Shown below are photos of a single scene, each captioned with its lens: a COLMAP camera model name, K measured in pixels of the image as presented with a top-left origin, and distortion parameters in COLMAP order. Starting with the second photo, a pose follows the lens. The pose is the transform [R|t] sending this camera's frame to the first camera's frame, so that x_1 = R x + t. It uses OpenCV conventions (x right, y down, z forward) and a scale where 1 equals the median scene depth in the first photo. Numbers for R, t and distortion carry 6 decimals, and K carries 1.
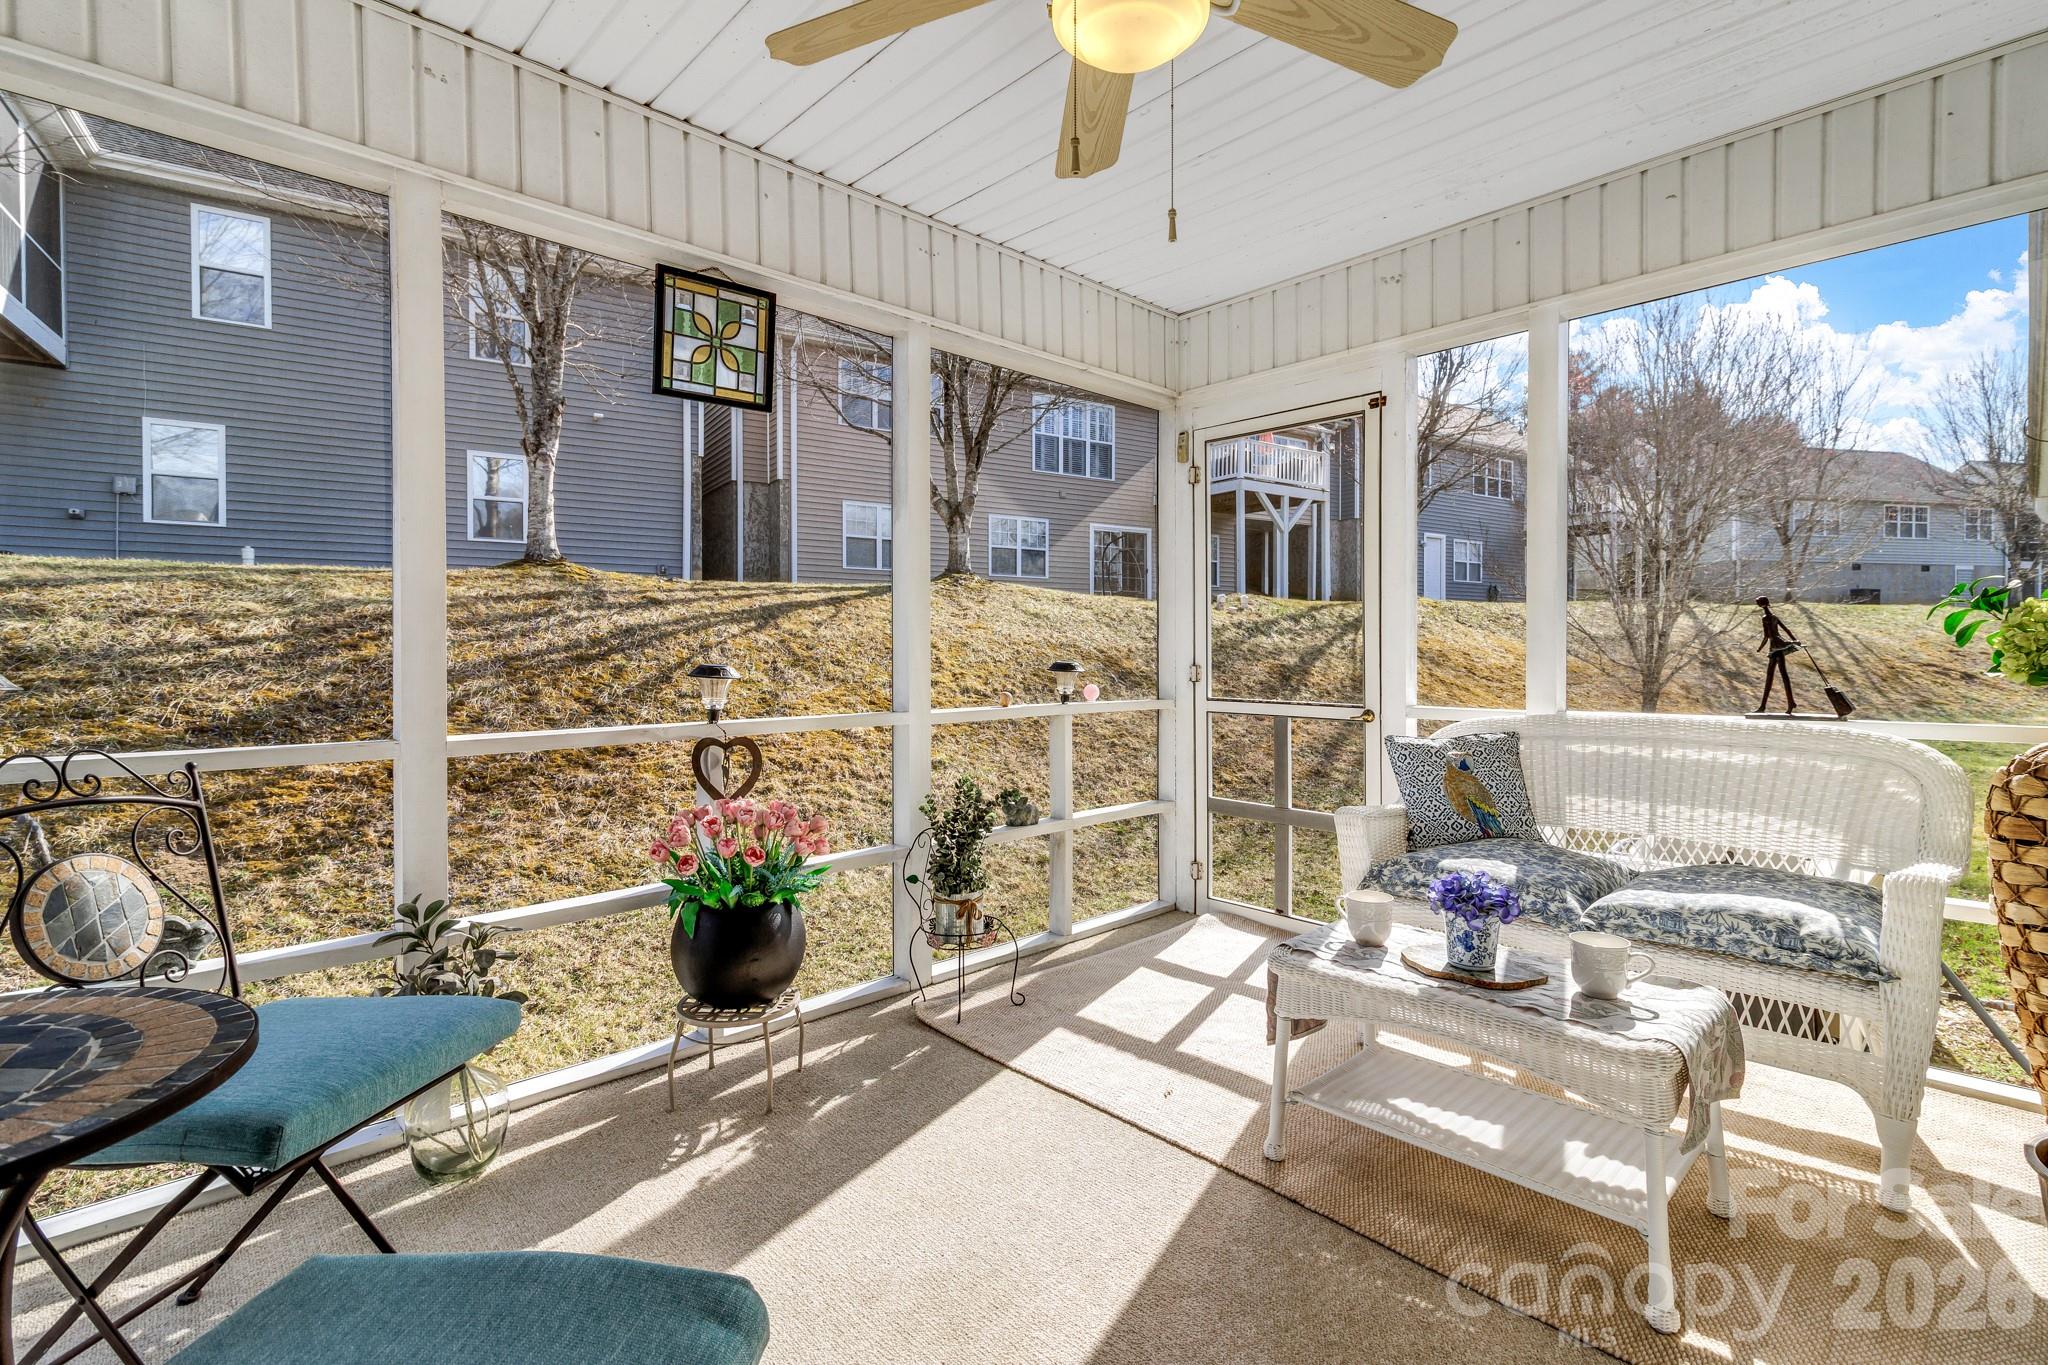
lens RADIAL K [[944.3, 0, 1028.7], [0, 944.3, 673.3], [0, 0, 1]] dist [0.004322, -0.000950]
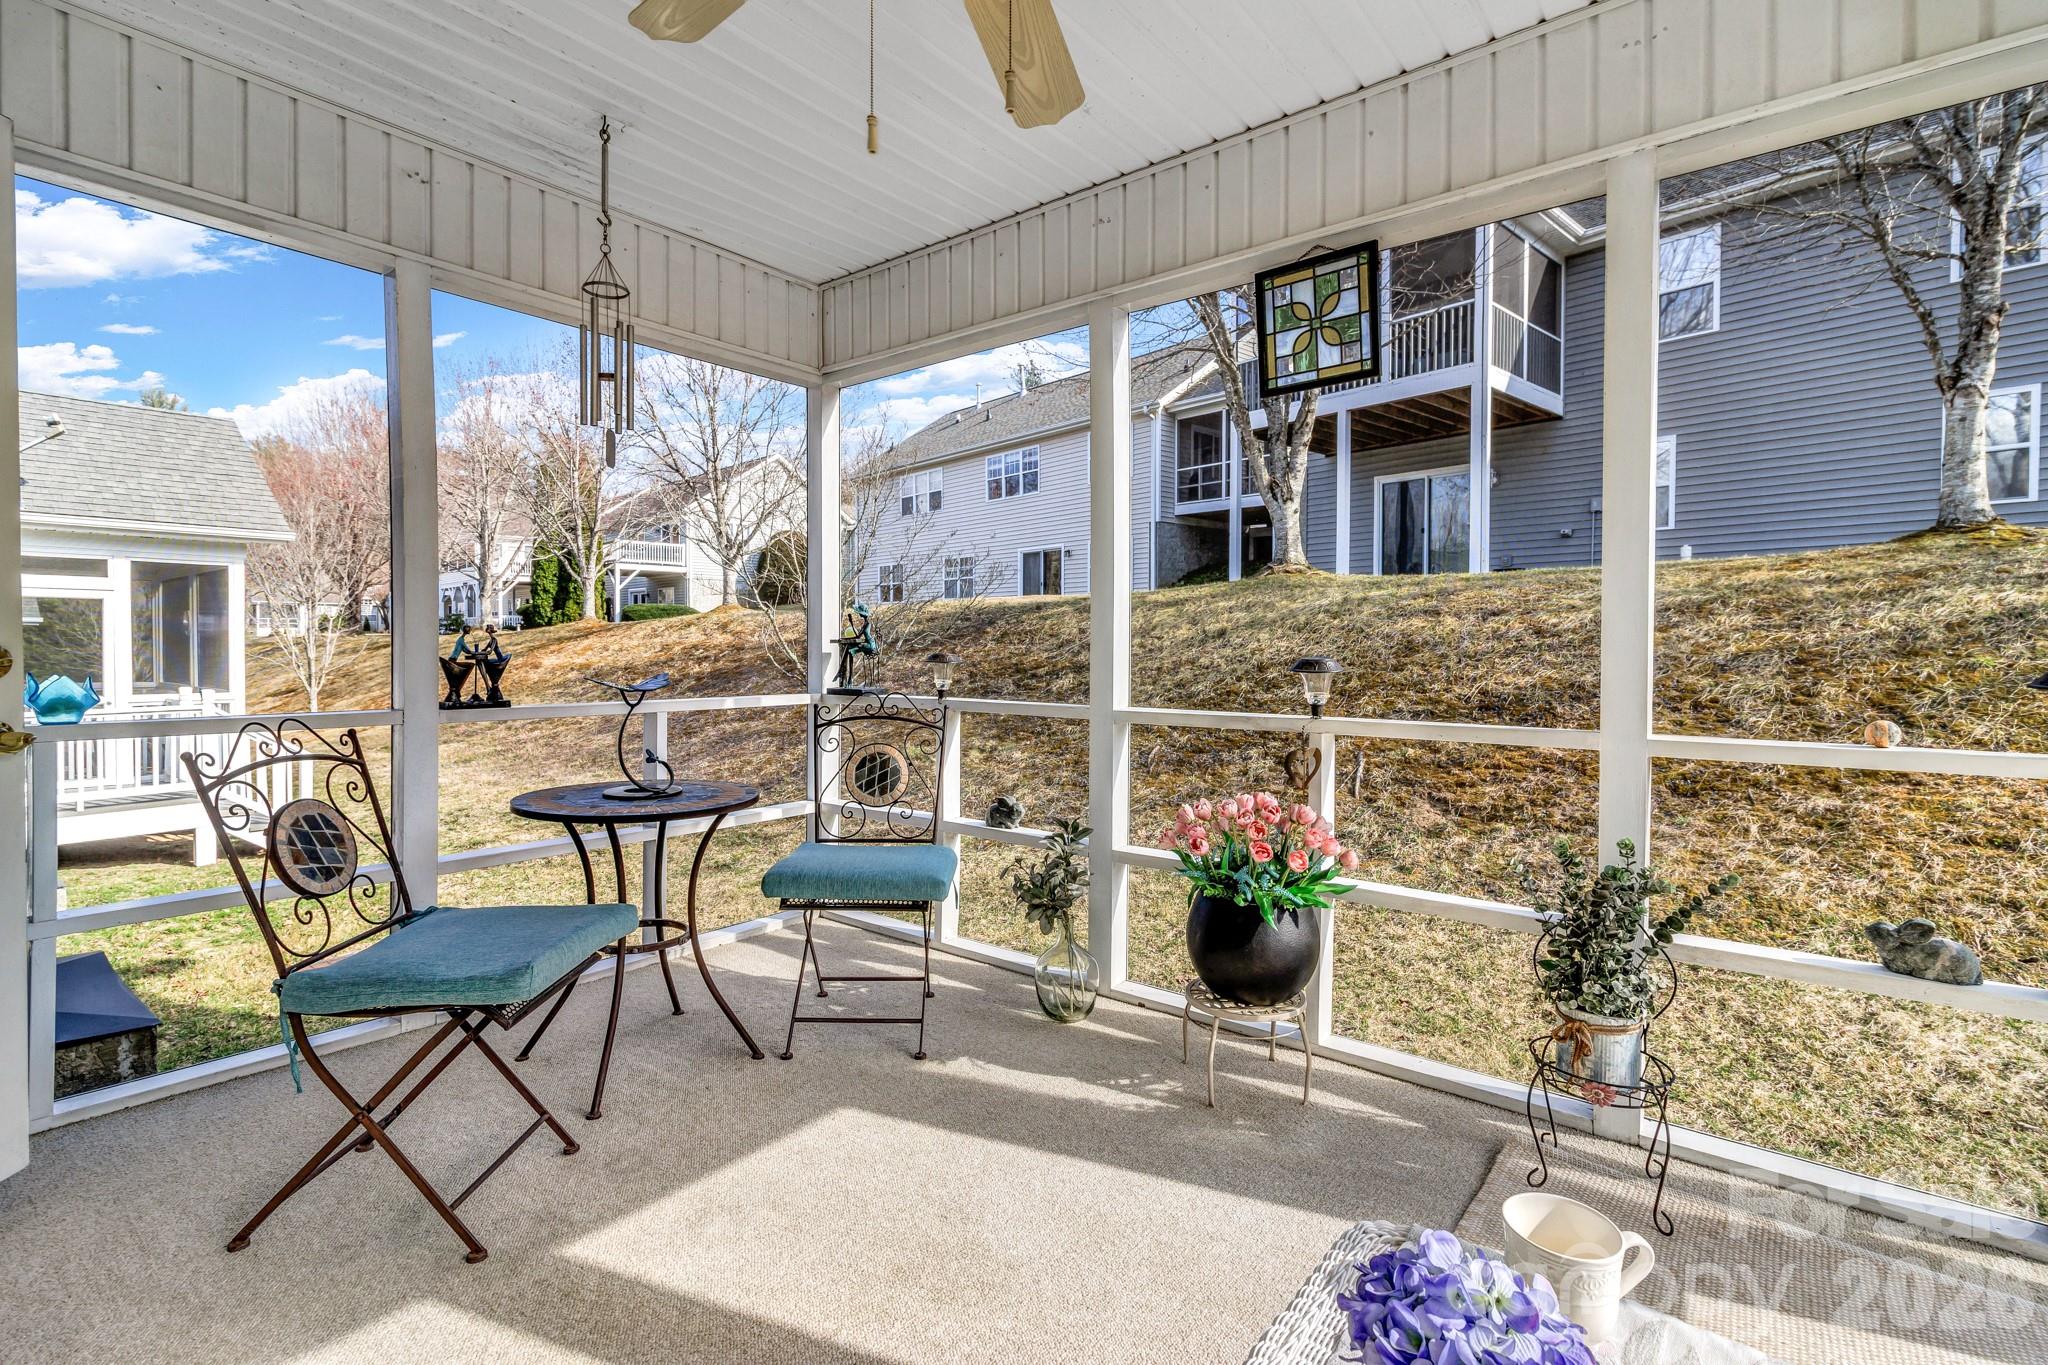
lens RADIAL K [[944.3, 0, 1029.6], [0, 944.3, 668.5], [0, 0, 1]] dist [0.004322, -0.000950]
pose [[0.143007, 0.027525, -0.989339, 0.267043], [-0.024831, 0.999398, 0.024216, -0.006228], [0.989410, 0.021103, 0.143604, 0.261249]]
